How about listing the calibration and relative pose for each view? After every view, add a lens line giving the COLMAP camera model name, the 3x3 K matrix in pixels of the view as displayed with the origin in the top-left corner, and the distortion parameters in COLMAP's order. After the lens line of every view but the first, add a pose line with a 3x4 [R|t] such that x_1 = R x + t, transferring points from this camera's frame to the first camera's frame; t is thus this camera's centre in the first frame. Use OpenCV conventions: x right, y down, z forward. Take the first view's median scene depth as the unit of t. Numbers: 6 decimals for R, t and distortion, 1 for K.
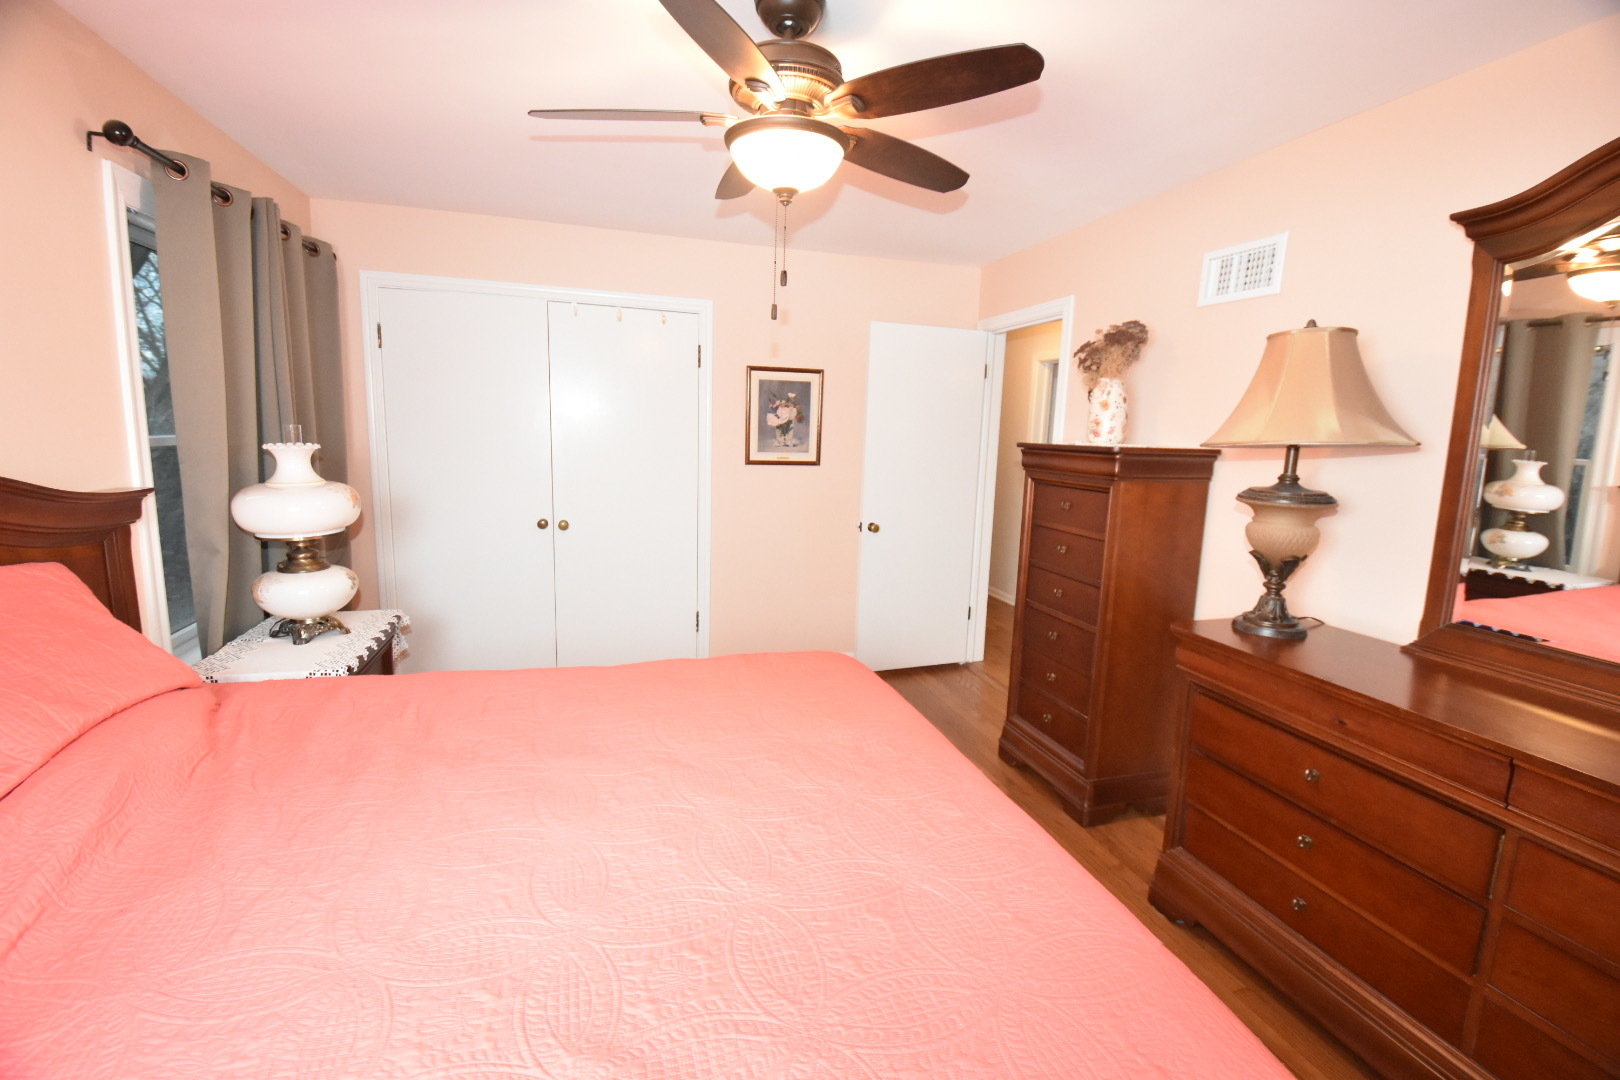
lens RADIAL K [[711.9, 0, 810.0], [0, 711.9, 540.0], [0, 0, 1]] dist [0.000555, -0.014446]
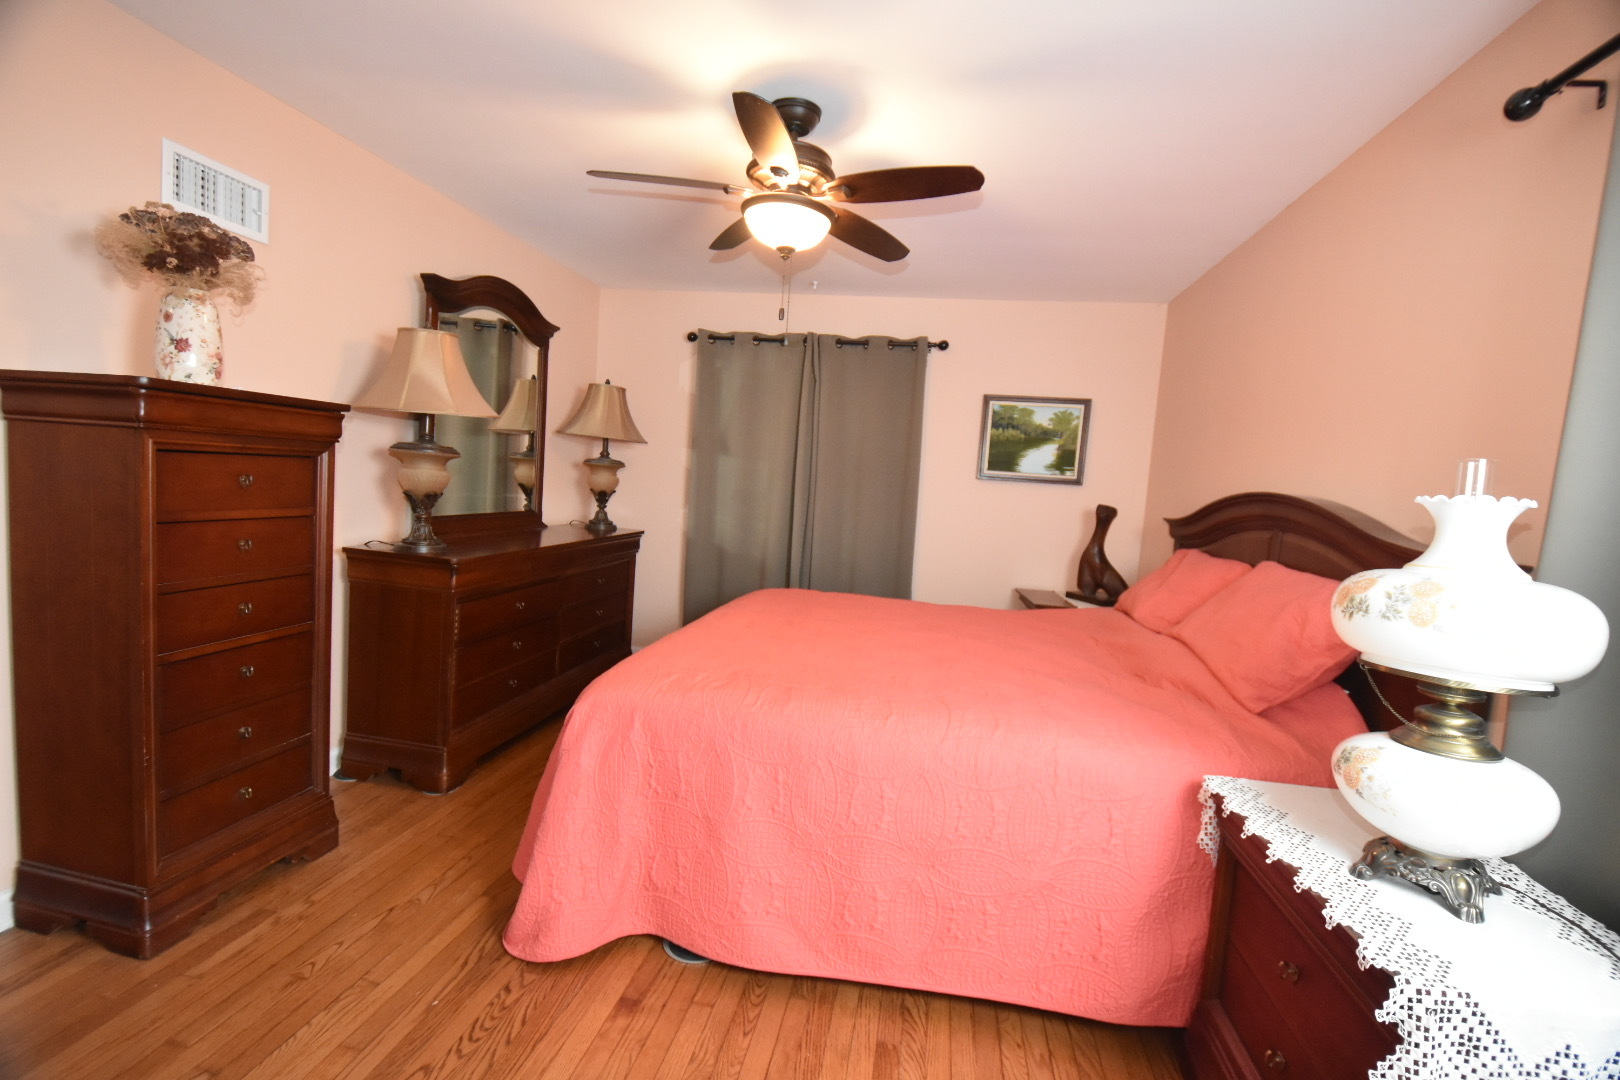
lens RADIAL K [[711.9, 0, 810.0], [0, 711.9, 540.0], [0, 0, 1]] dist [0.000555, -0.014446]
pose [[-0.895421, -0.132602, 0.425015, -0.506834], [-0.034152, 0.972262, 0.231389, -0.201195], [-0.443909, 0.192676, -0.875112, 1.613154]]
